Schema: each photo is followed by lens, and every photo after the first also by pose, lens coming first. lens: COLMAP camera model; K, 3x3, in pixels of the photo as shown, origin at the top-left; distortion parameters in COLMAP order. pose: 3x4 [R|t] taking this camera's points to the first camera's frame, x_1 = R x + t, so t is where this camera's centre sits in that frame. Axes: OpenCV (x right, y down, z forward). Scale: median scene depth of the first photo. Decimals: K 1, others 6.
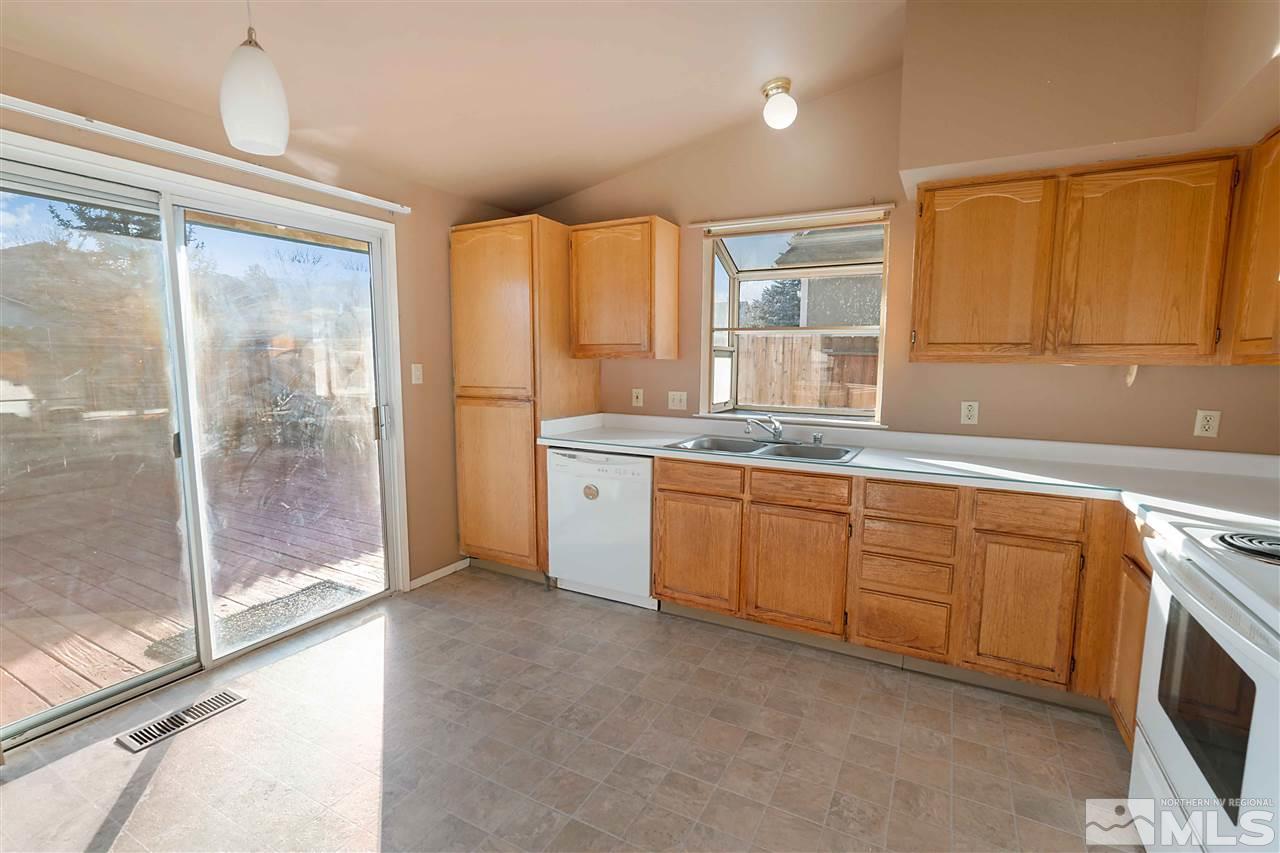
lens RADIAL K [[581.0, 0, 598.7], [0, 581.0, 436.4], [0, 0, 1]] dist [-0.001824, -0.000063]
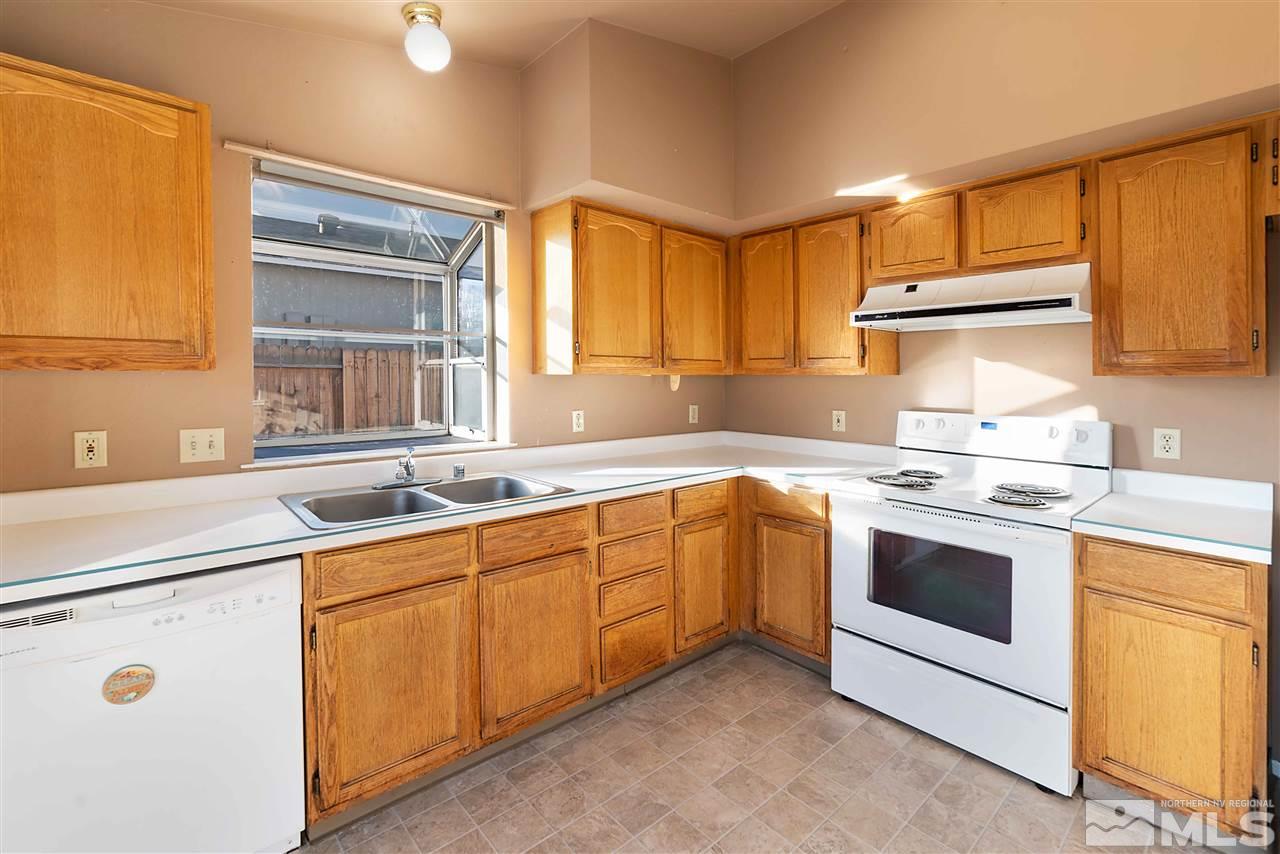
lens RADIAL K [[596.9, 0, 609.1], [0, 596.9, 382.5], [0, 0, 1]] dist [-0.001777, 0.000412]
pose [[0.310766, -0.021171, 0.950251, -0.367092], [0.121345, 0.992455, -0.017573, -0.084452], [-0.942709, 0.120770, 0.310990, 0.601263]]
